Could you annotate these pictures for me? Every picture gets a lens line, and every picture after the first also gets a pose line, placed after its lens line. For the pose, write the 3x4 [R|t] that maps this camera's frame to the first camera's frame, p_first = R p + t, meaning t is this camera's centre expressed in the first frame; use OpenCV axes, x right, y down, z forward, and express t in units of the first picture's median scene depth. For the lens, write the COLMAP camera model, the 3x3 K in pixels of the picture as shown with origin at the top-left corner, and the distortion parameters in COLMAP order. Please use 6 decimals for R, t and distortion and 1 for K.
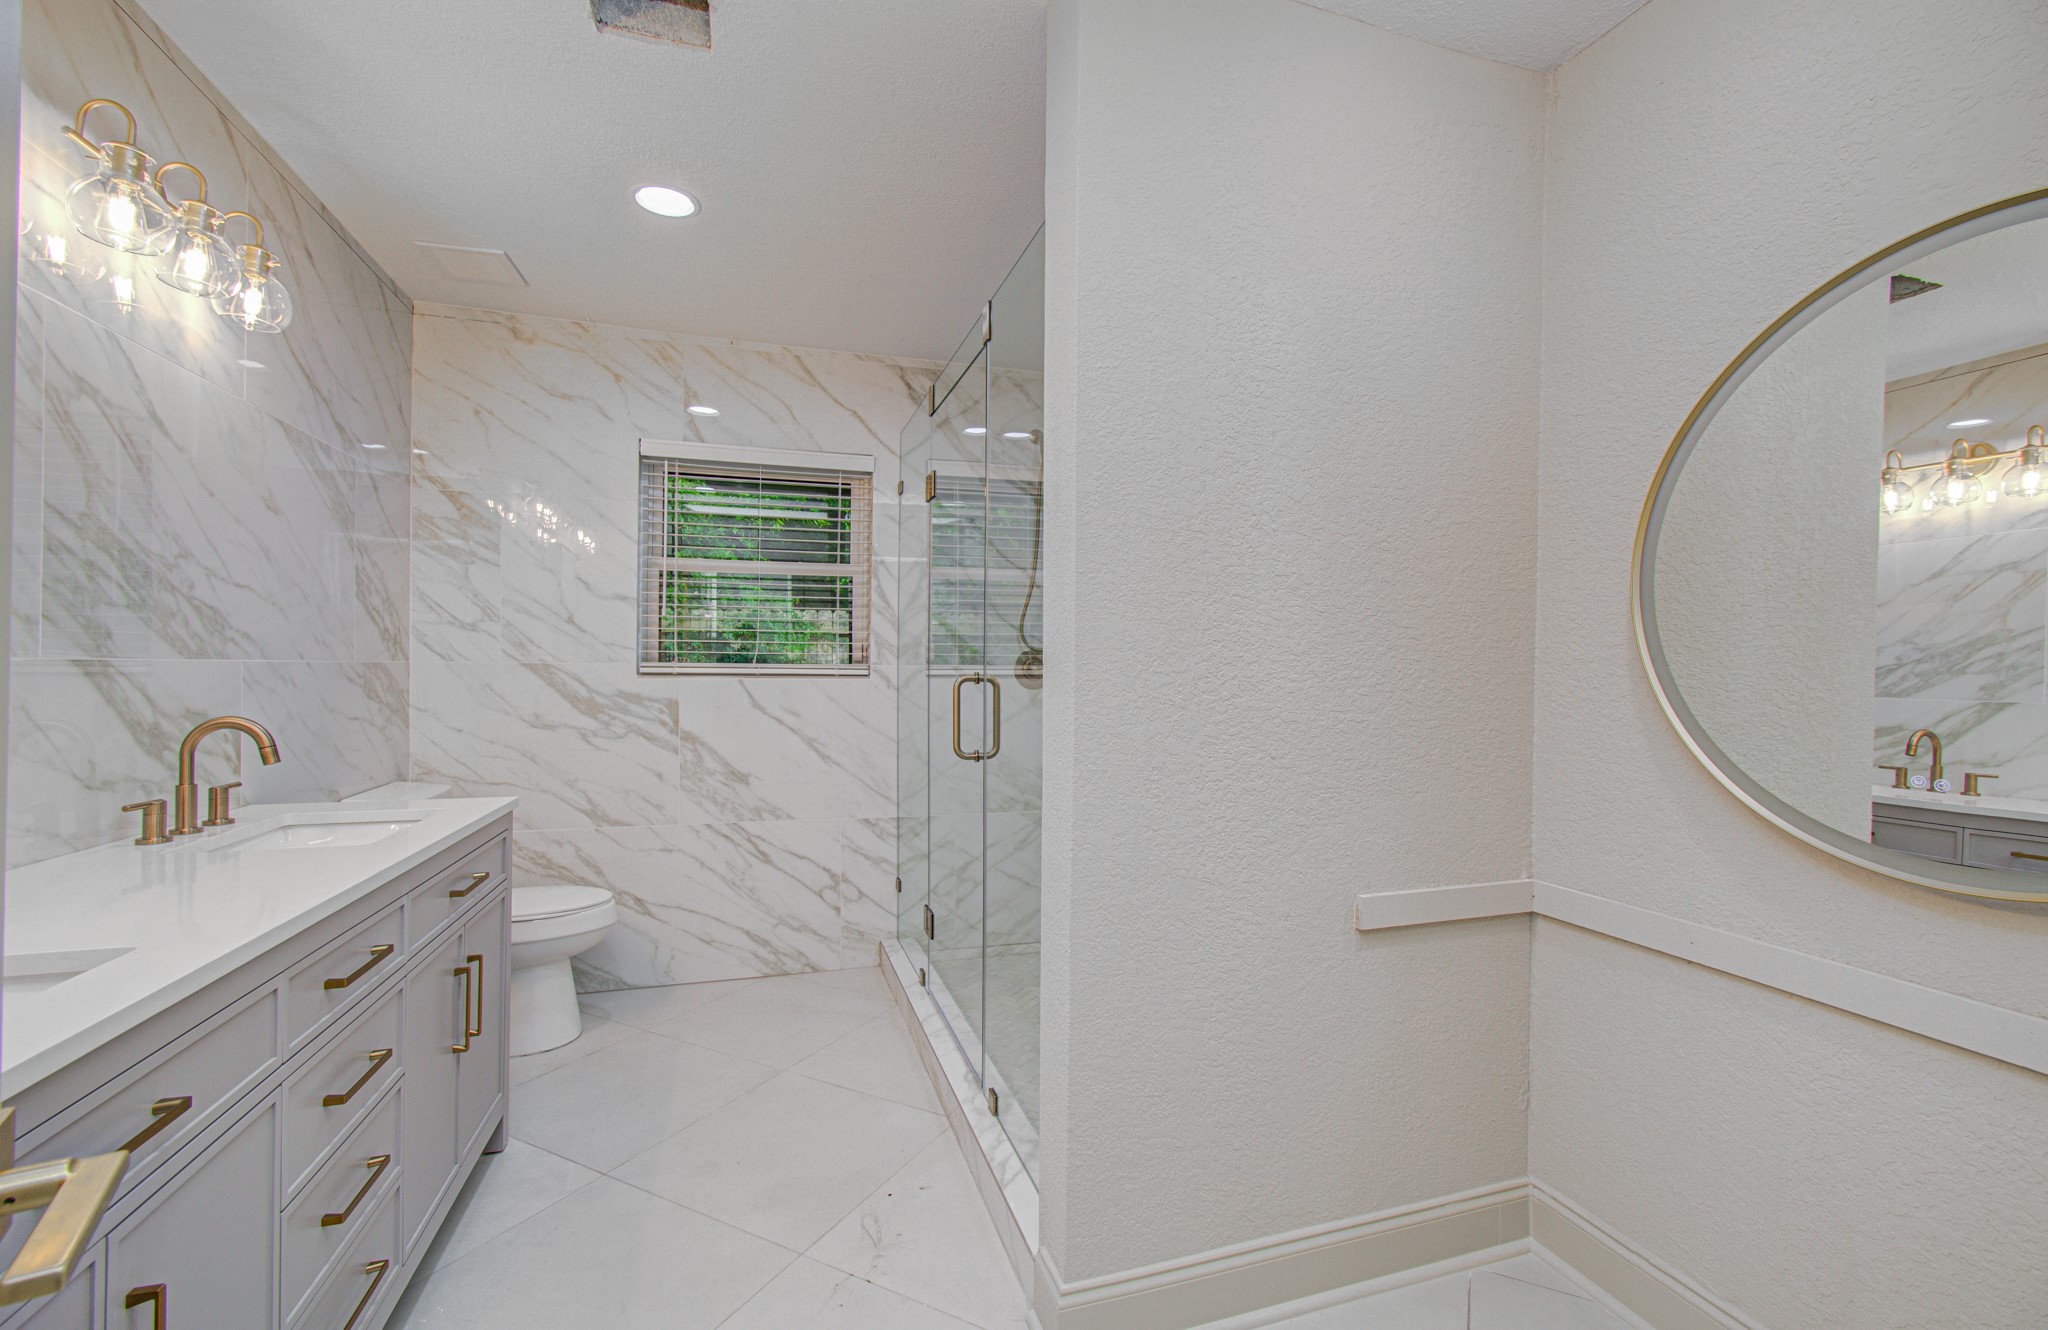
lens RADIAL K [[882.4, 0, 1018.0], [0, 882.4, 669.2], [0, 0, 1]] dist [0.002606, 0.000485]
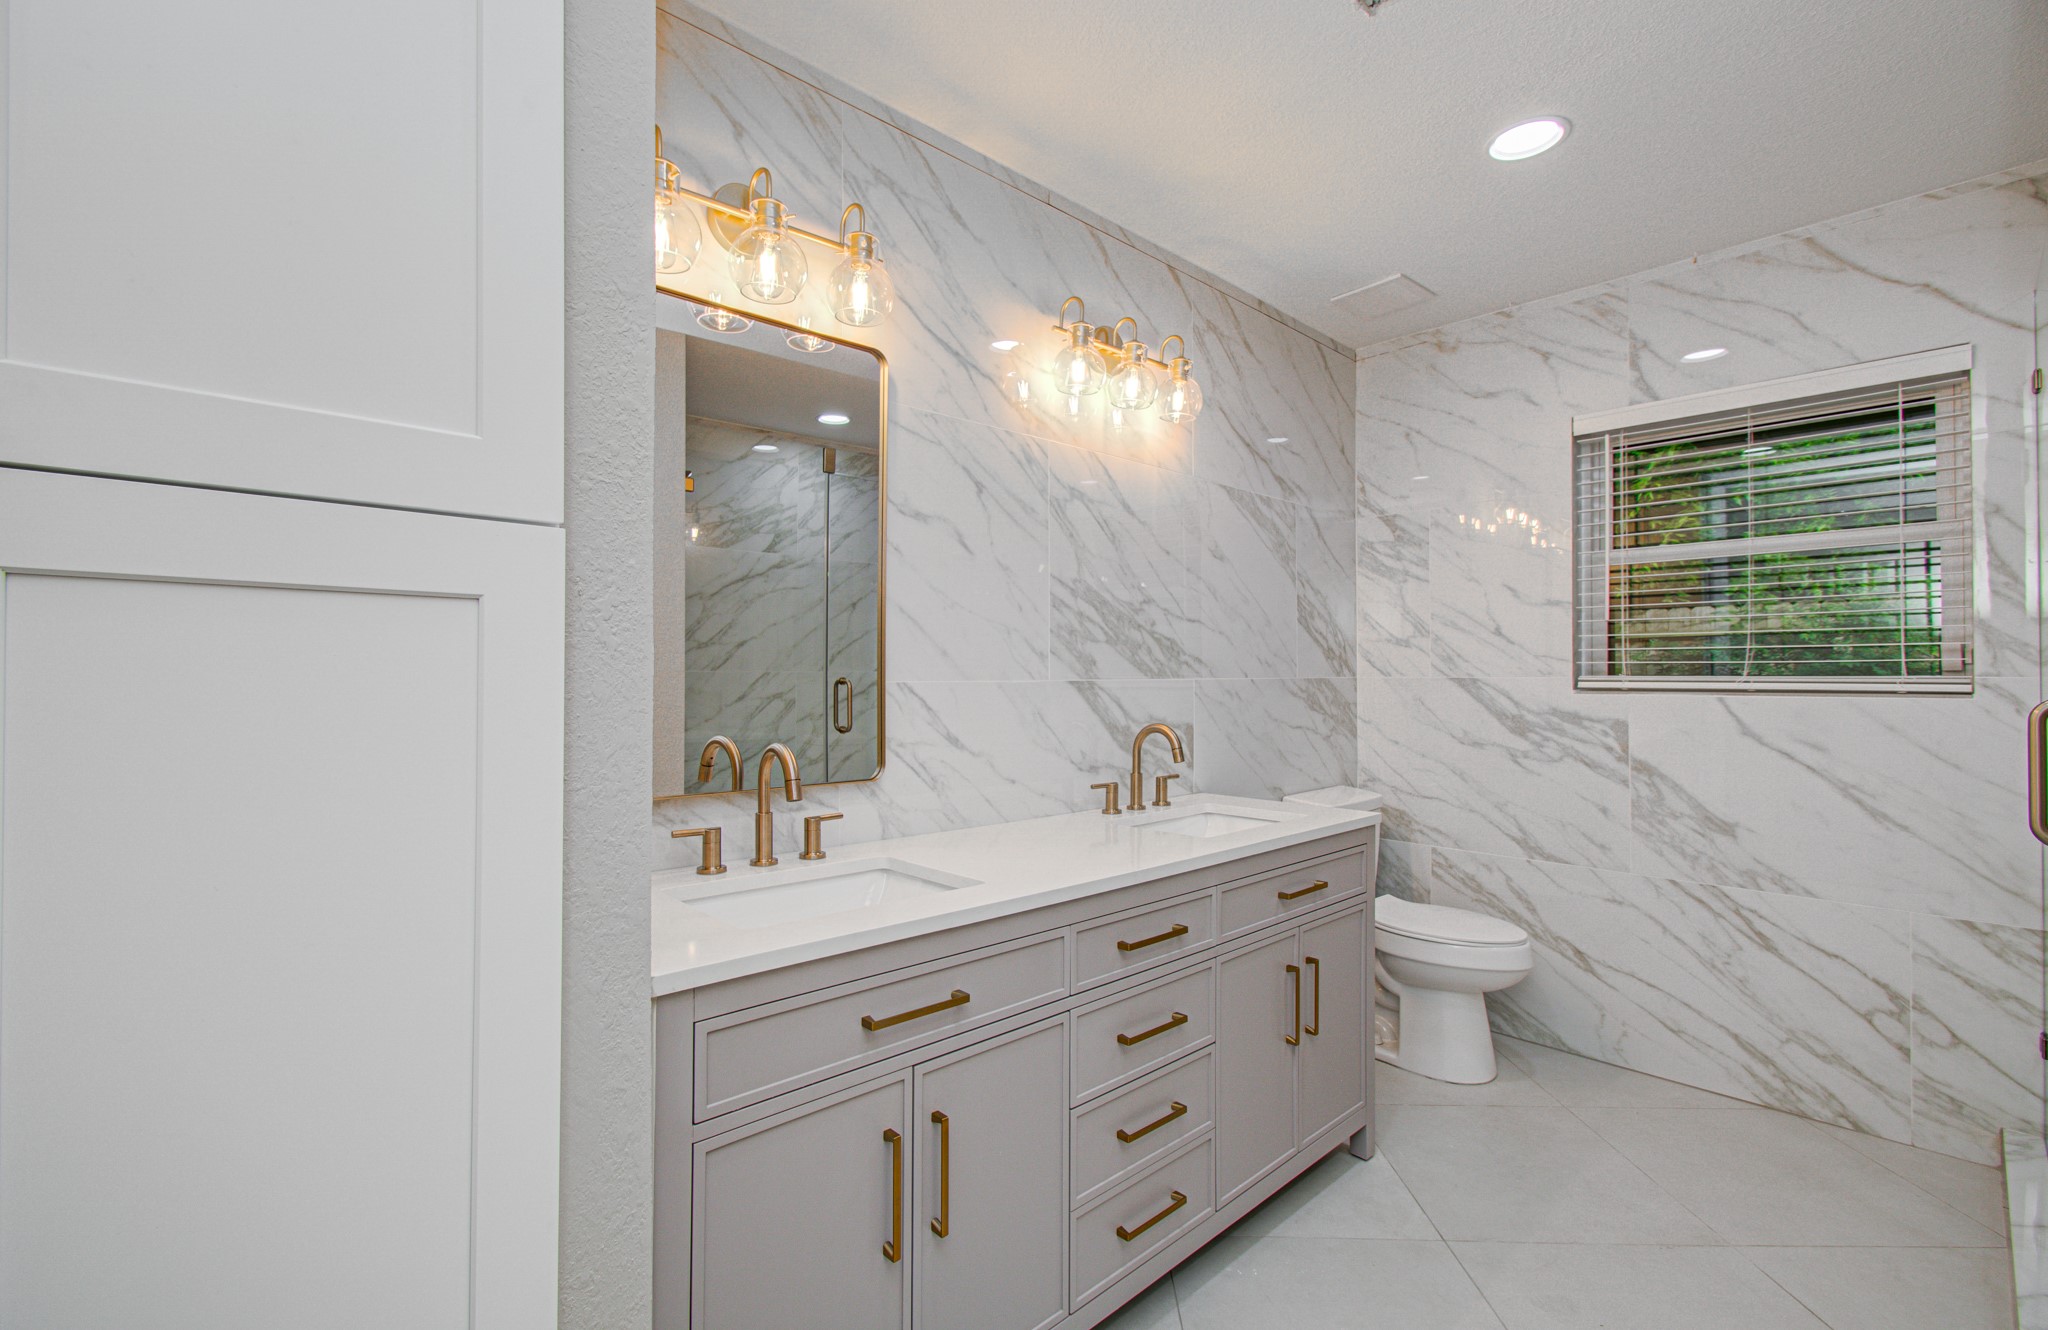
lens RADIAL K [[882.4, 0, 1018.0], [0, 882.4, 669.2], [0, 0, 1]] dist [0.002606, 0.000485]
pose [[0.438946, -0.014638, -0.898394, 0.112899], [0.004172, 0.999890, -0.014253, -0.004449], [0.898504, 0.002509, 0.438959, 0.138250]]
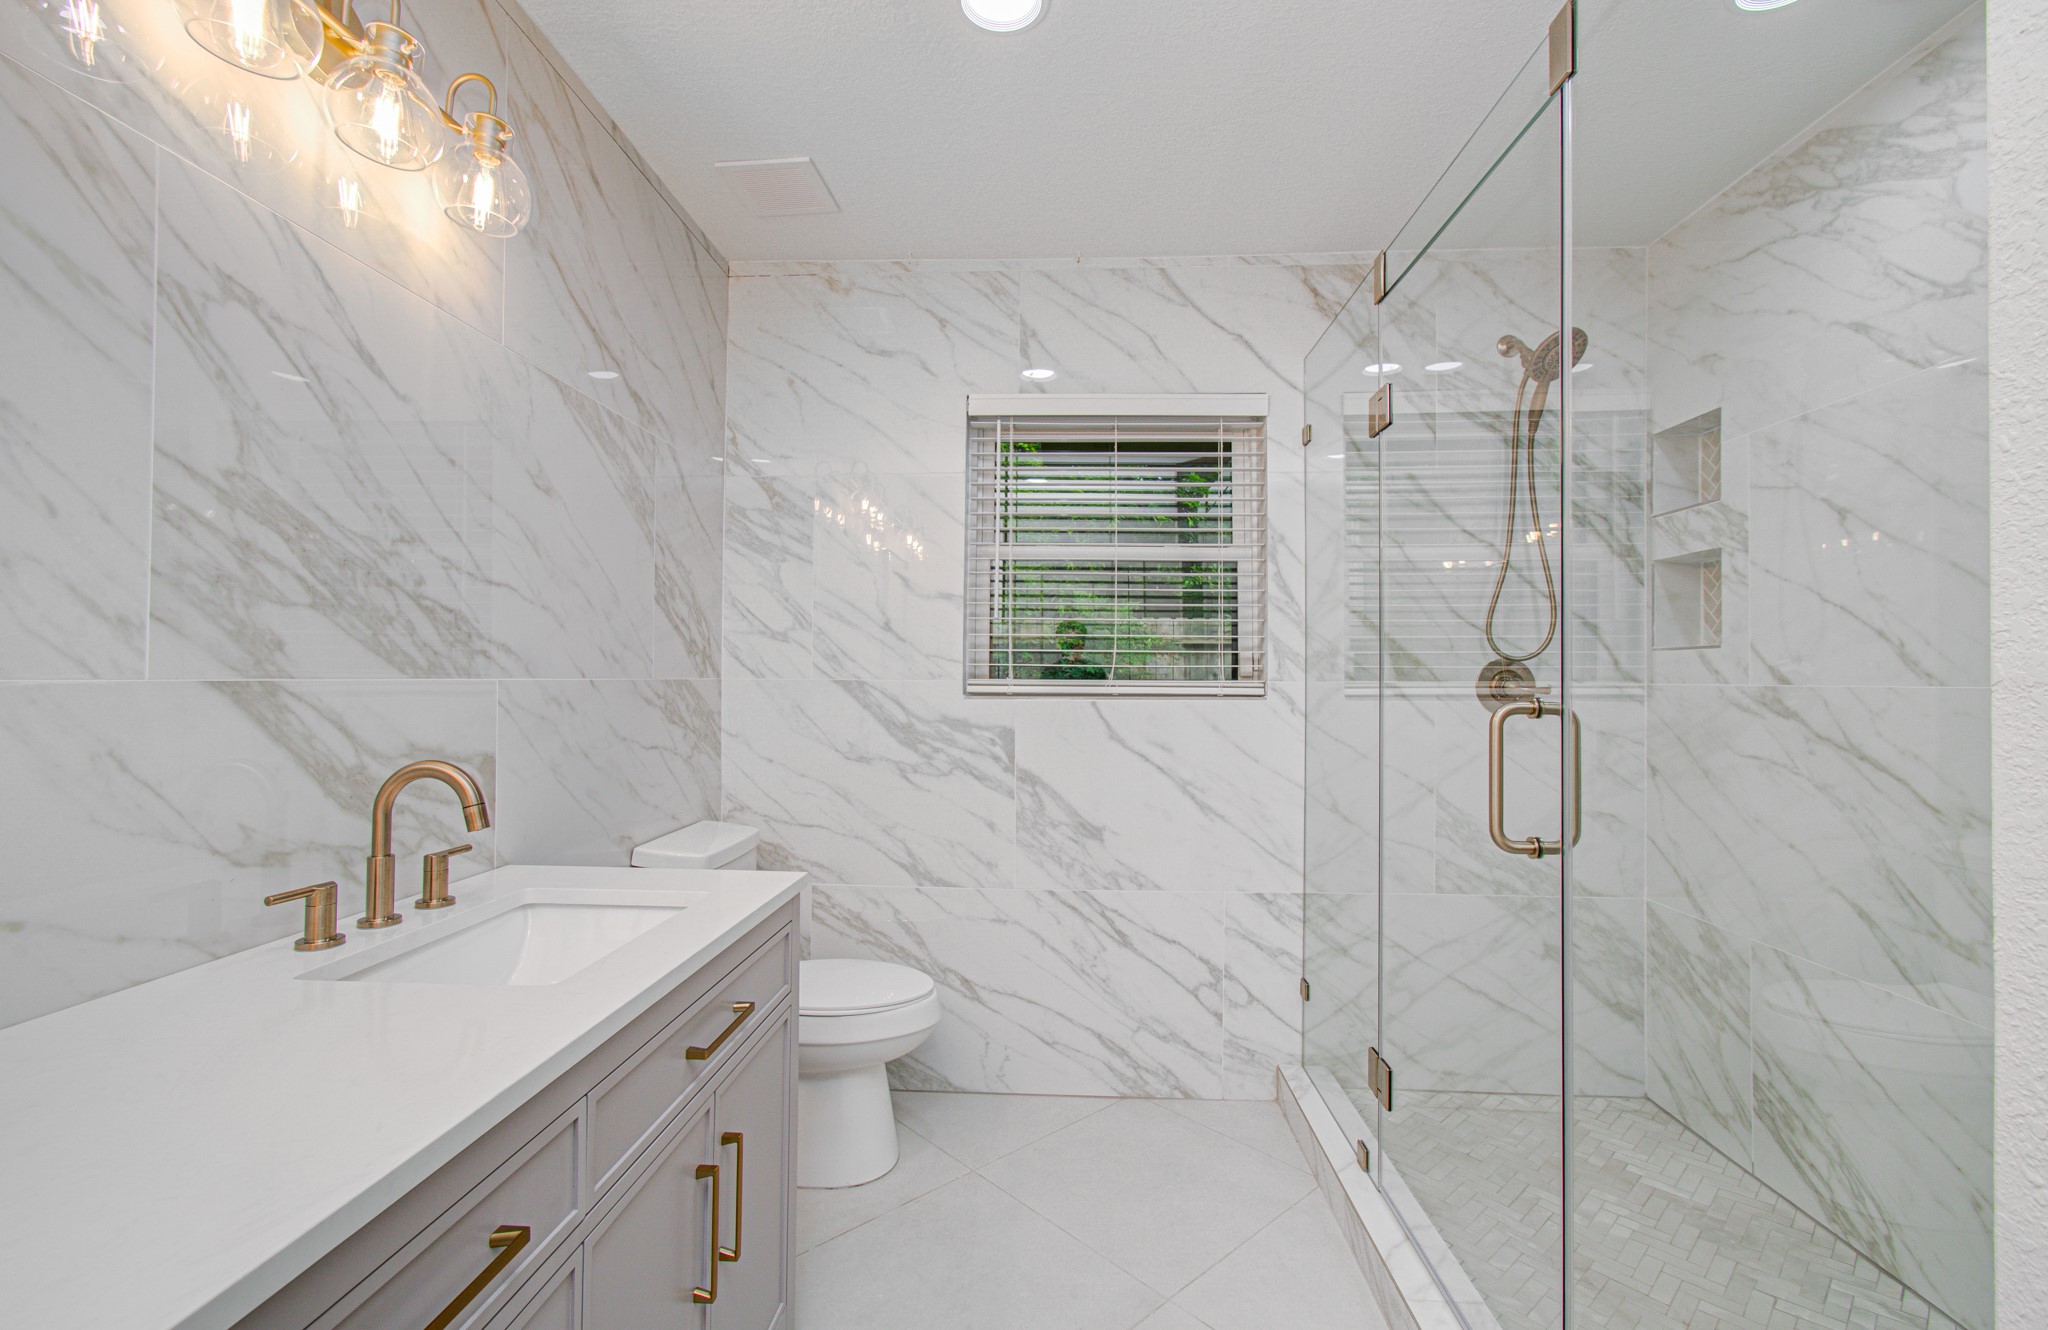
lens RADIAL K [[890.1, 0, 1024.1], [0, 890.1, 669.0], [0, 0, 1]] dist [-0.059693, 0.056244]
pose [[0.941667, -0.005444, -0.336501, -0.122228], [0.000458, 0.999889, -0.014895, -0.004893], [0.336545, 0.013872, 0.941565, 0.288921]]
